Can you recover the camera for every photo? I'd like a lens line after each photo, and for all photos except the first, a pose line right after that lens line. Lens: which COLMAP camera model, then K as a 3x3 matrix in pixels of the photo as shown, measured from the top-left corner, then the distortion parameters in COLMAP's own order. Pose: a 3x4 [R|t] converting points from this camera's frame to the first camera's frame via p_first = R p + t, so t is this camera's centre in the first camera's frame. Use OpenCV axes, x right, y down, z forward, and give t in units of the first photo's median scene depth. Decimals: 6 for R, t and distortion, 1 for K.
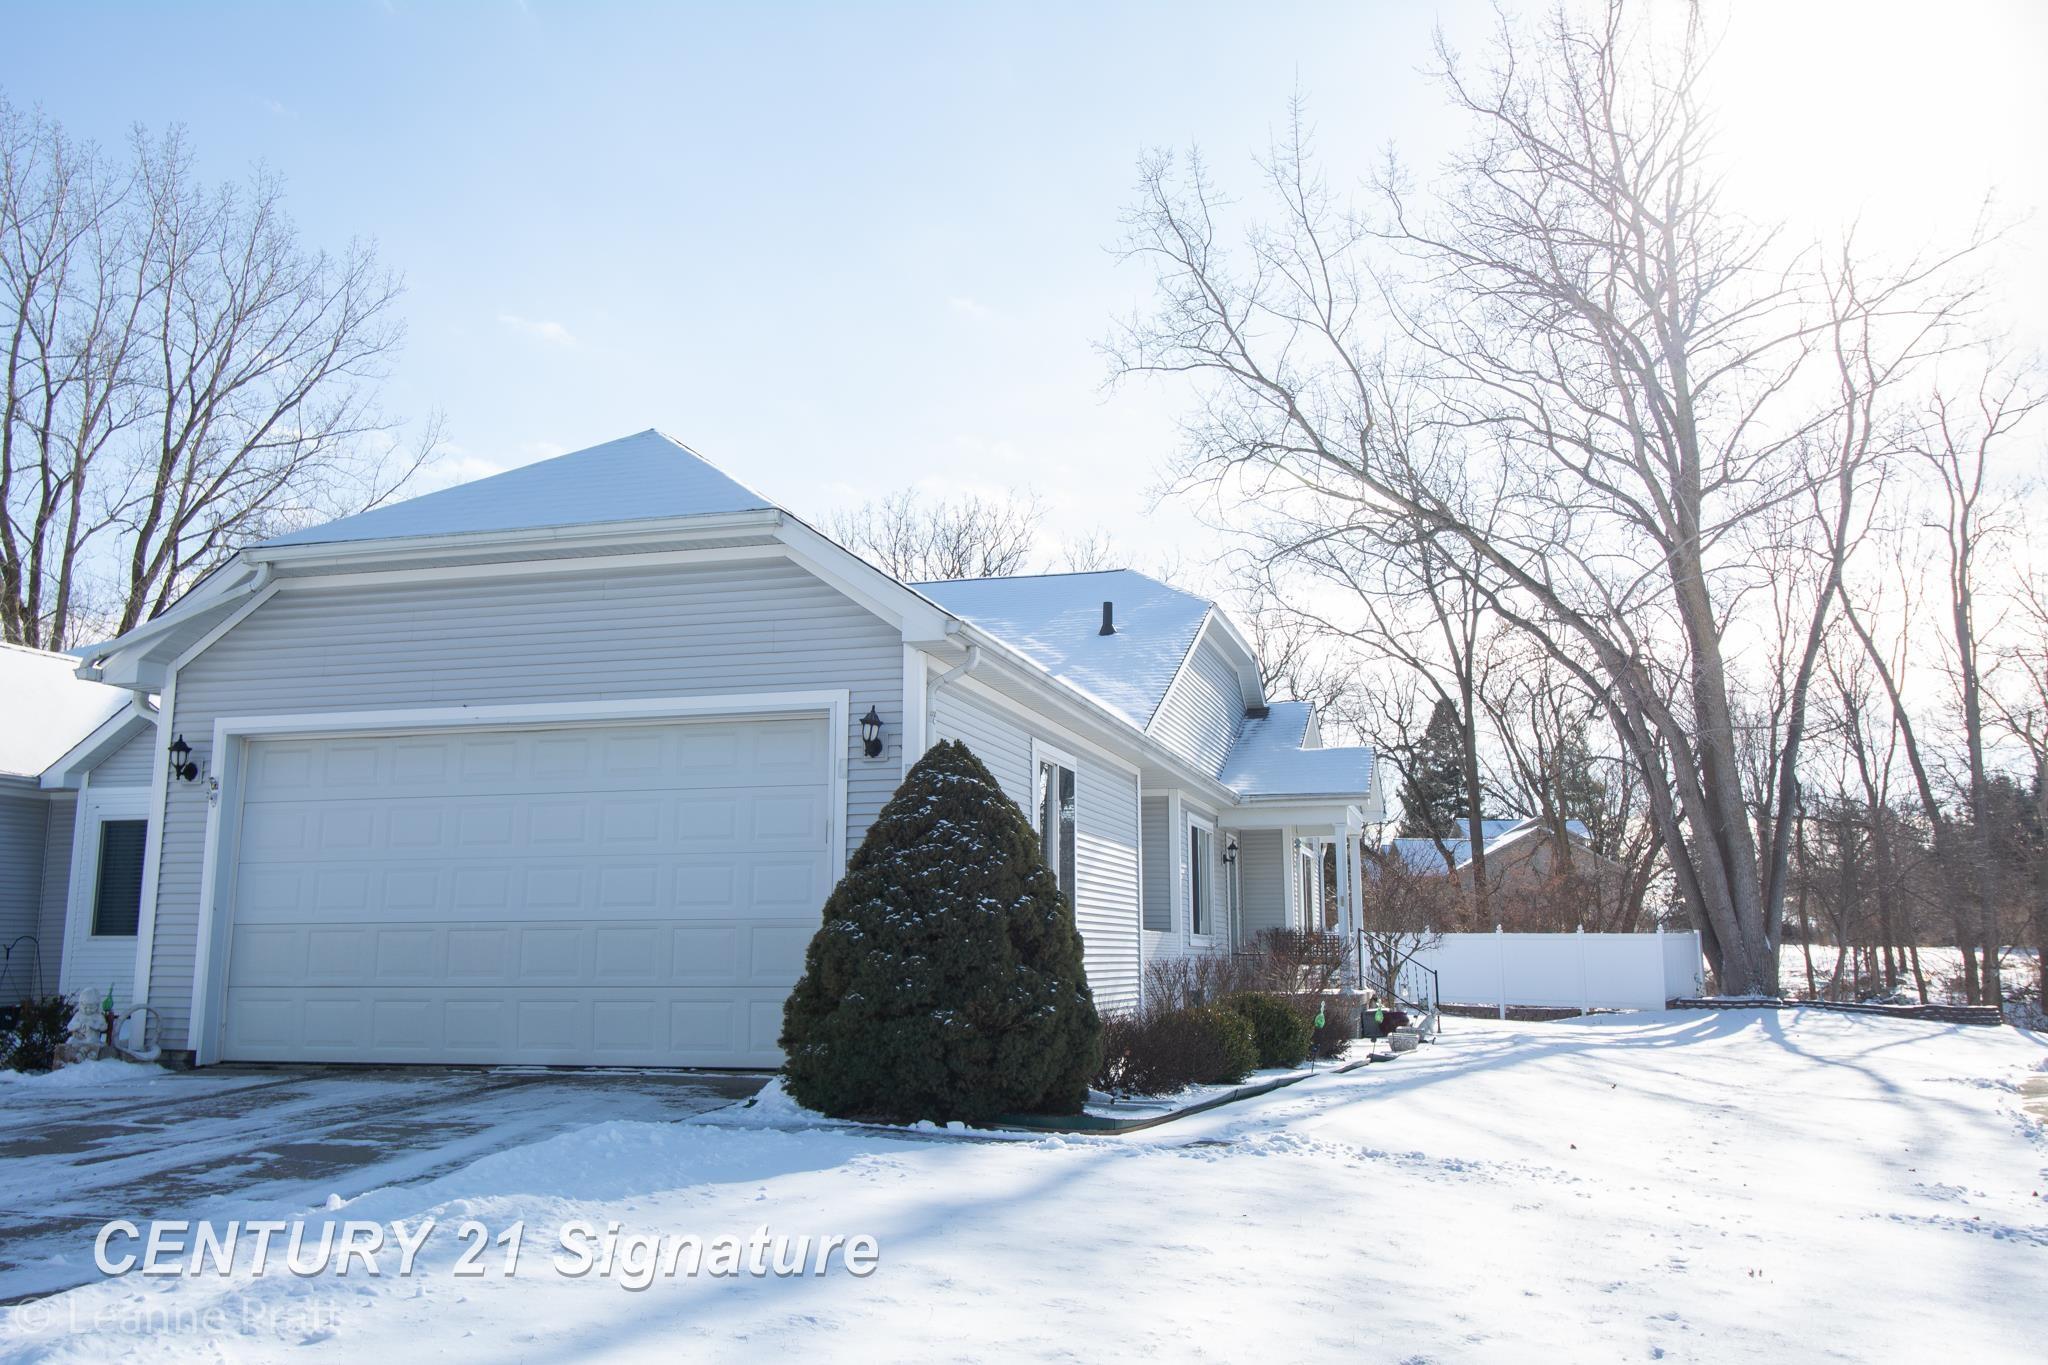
lens RADIAL K [[1631.5, 0, 1024.0], [0, 1631.5, 682.5], [0, 0, 1]] dist [0.029736, 0.000227]
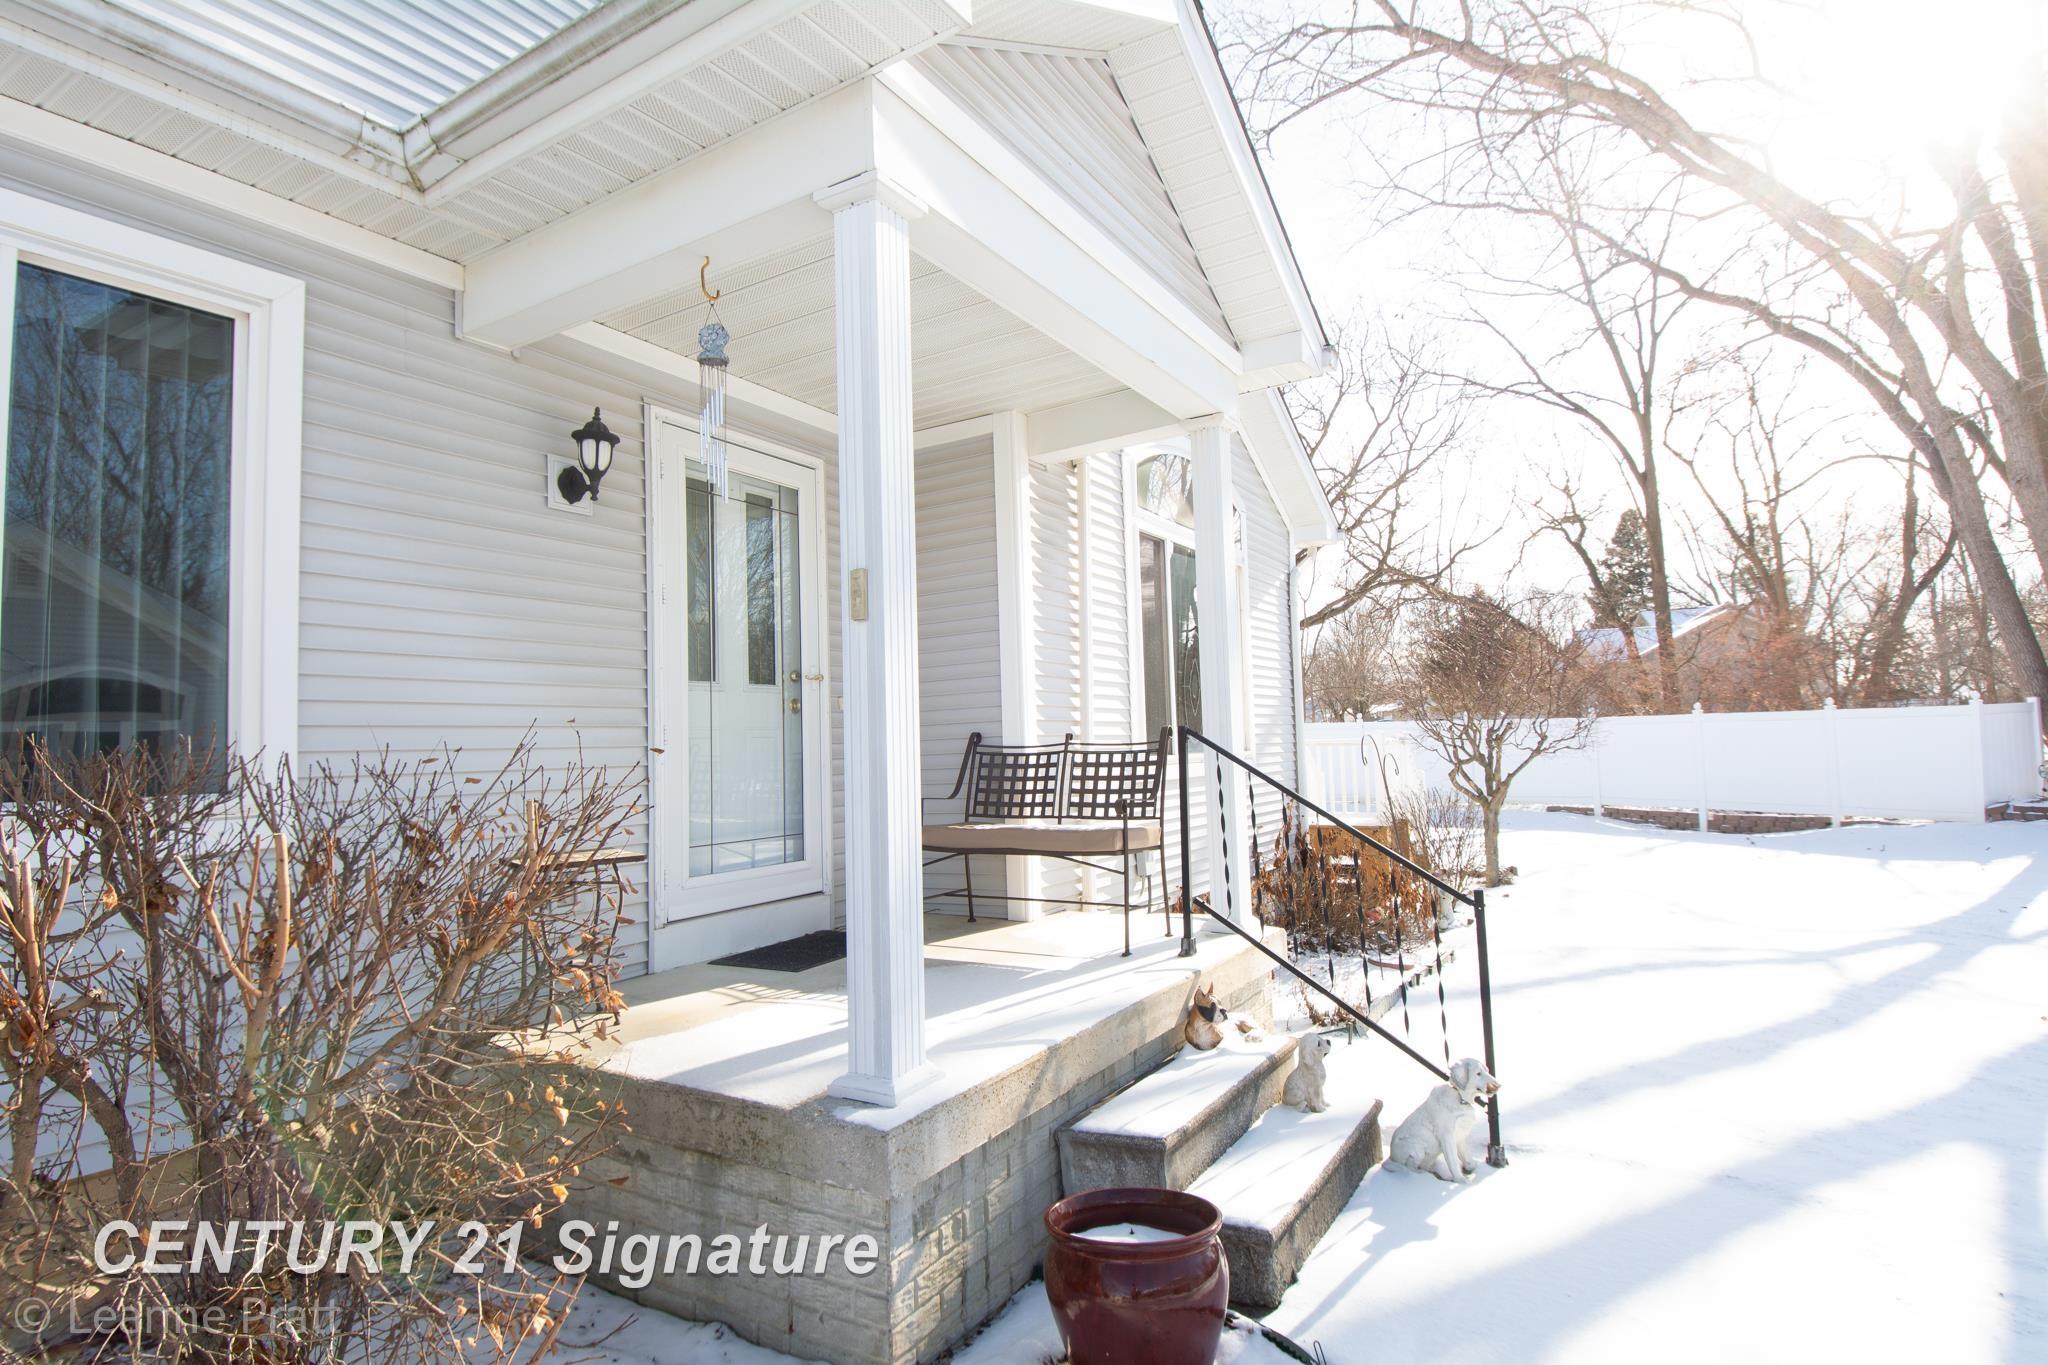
lens RADIAL K [[1053.9, 0, 1024.0], [0, 1053.9, 682.5], [0, 0, 1]] dist [0.039934, -0.044503]
pose [[0.961816, -0.044649, -0.270031, 0.102152], [0.073426, 0.992531, 0.097419, 0.055523], [0.263665, -0.113527, 0.957911, 0.366859]]
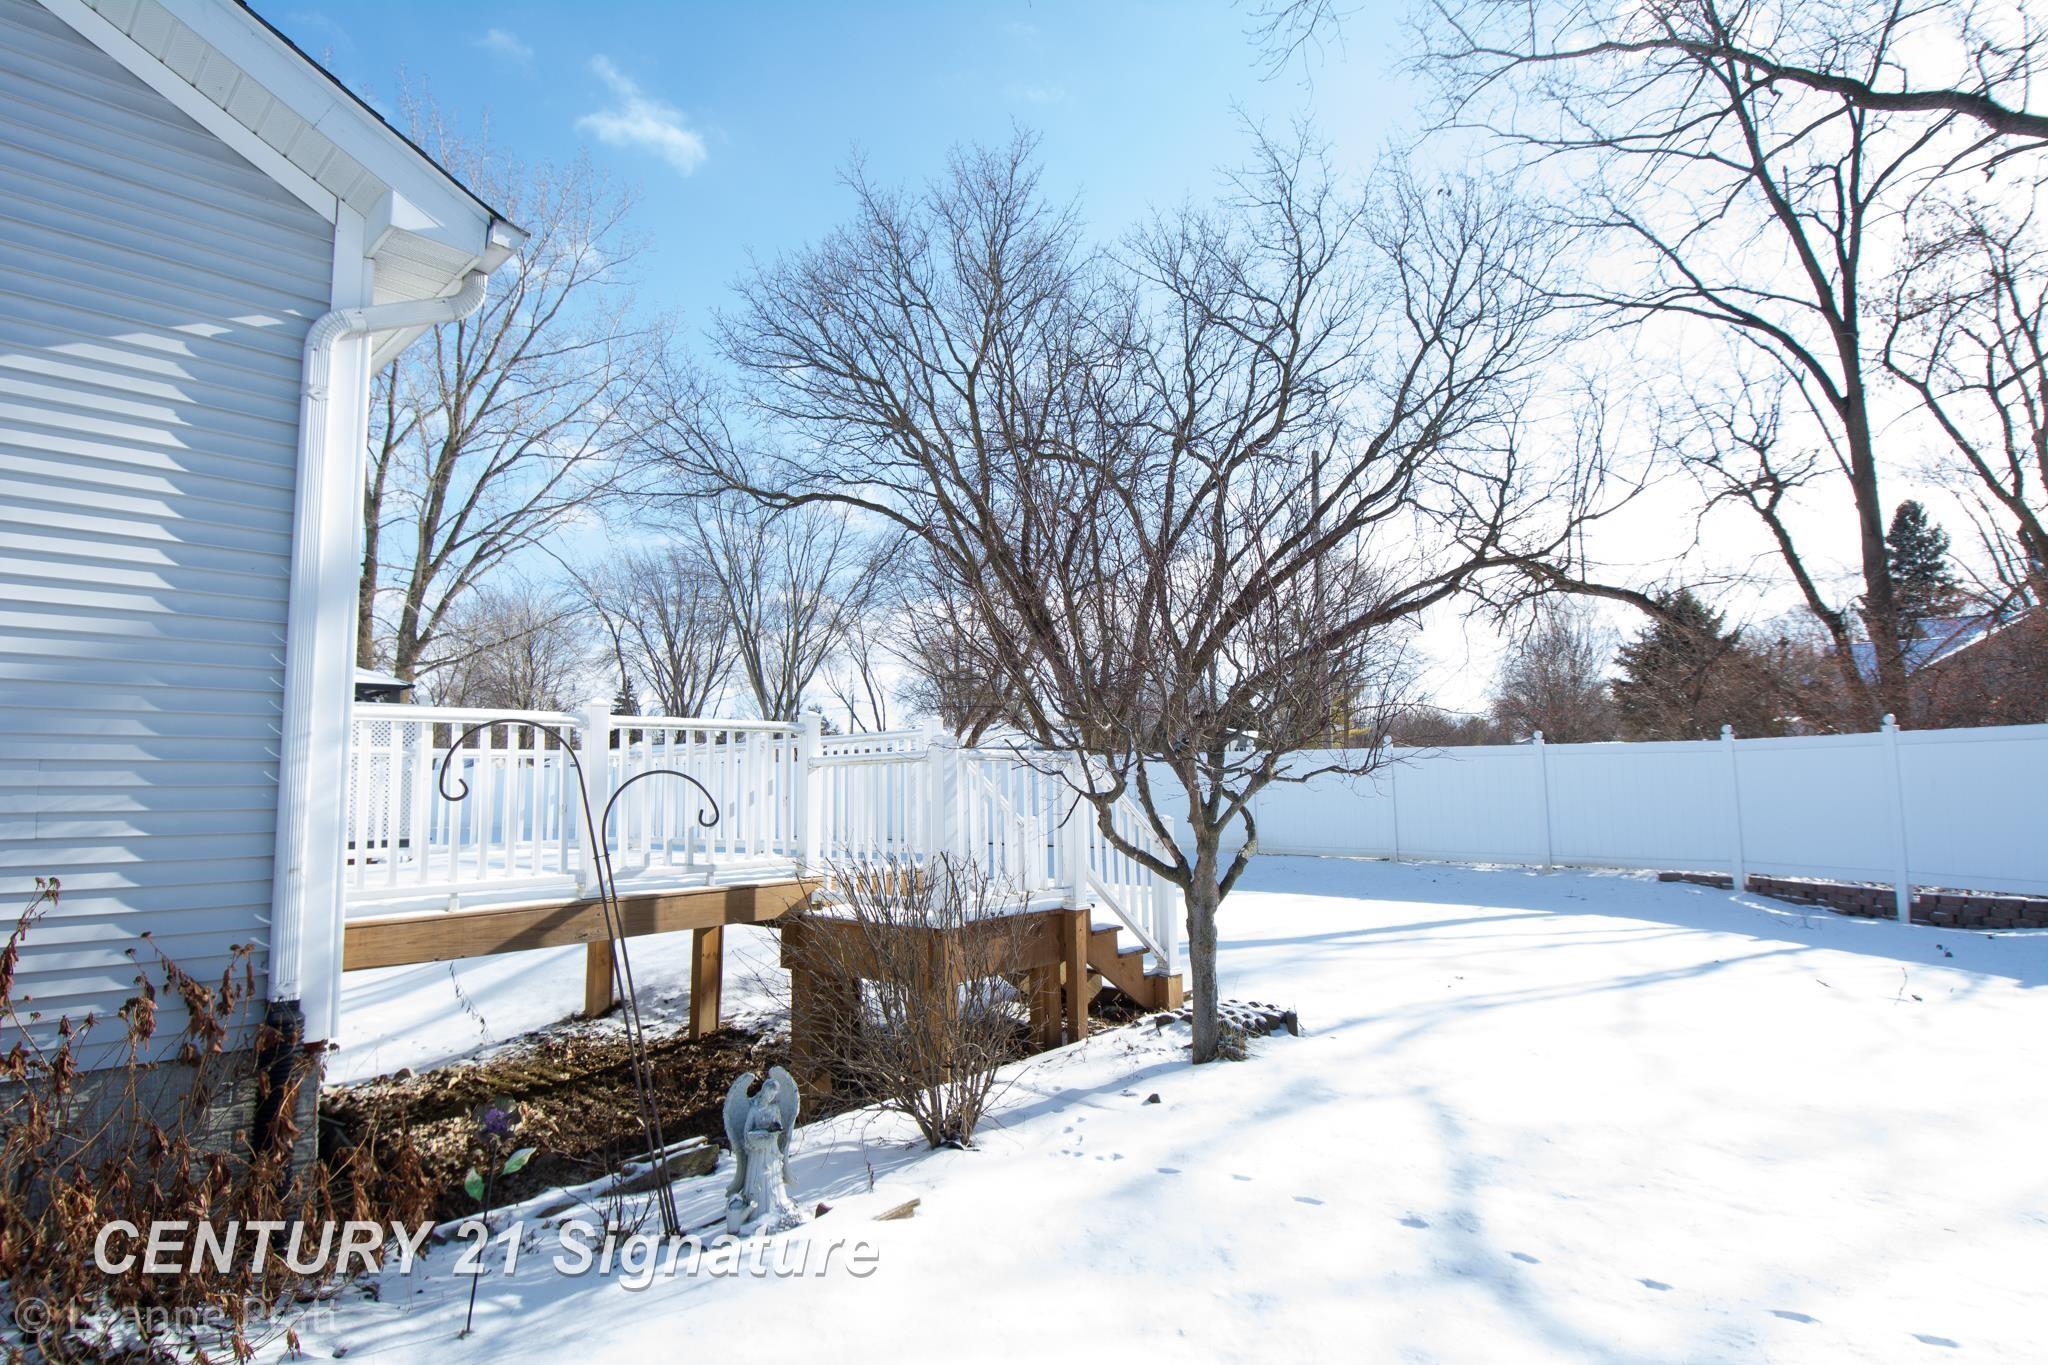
lens RADIAL K [[1053.9, 0, 1024.0], [0, 1053.9, 682.5], [0, 0, 1]] dist [0.039934, -0.044503]
pose [[0.889119, -0.060497, -0.453660, 0.167312], [0.091411, 0.994727, 0.046503, 0.081985], [0.448454, -0.082816, 0.889961, 0.498539]]
